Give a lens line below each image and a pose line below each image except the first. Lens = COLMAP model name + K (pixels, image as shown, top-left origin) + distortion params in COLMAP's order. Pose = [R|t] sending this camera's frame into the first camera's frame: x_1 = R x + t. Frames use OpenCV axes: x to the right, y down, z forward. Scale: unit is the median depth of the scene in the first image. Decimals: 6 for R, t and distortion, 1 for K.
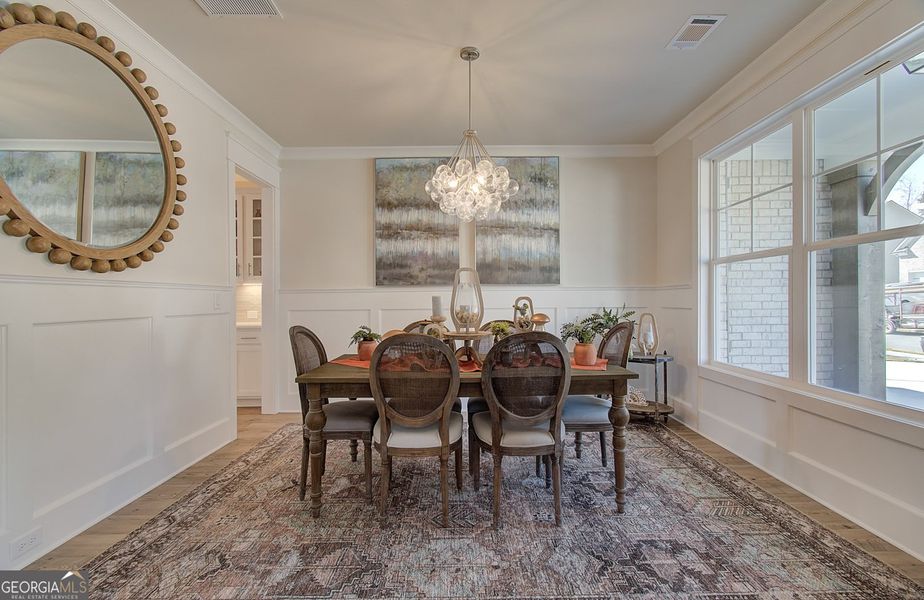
lens RADIAL K [[397.7, 0, 462.0], [0, 397.7, 300.0], [0, 0, 1]] dist [-0.000937, 0.000267]
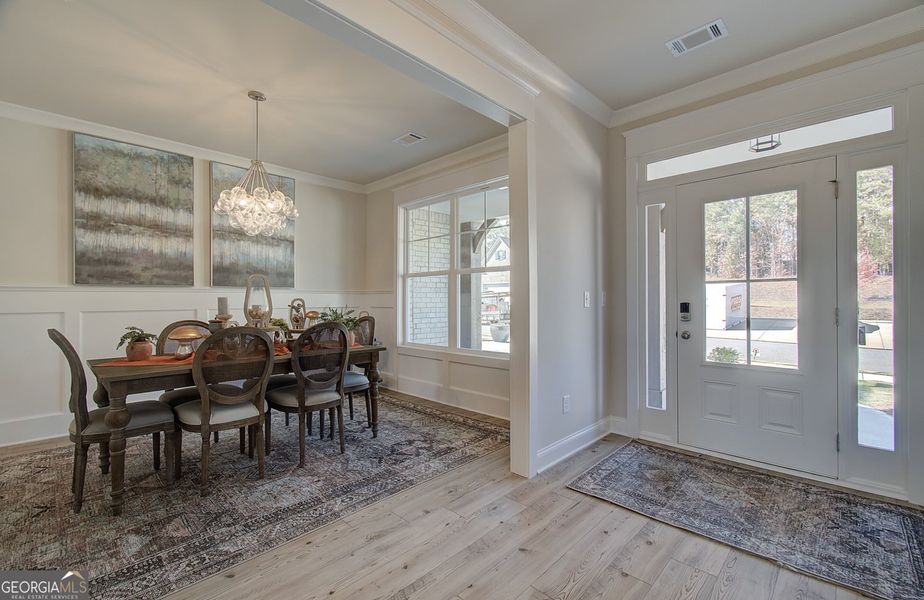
lens RADIAL K [[397.9, 0, 466.9], [0, 397.9, 301.8], [0, 0, 1]] dist [-0.000328, 0.000630]
pose [[0.693823, -0.000025, 0.720146, -0.293573], [0.001984, 0.999996, -0.001877, 0.004634], [-0.720143, 0.002731, 0.693820, -0.211330]]
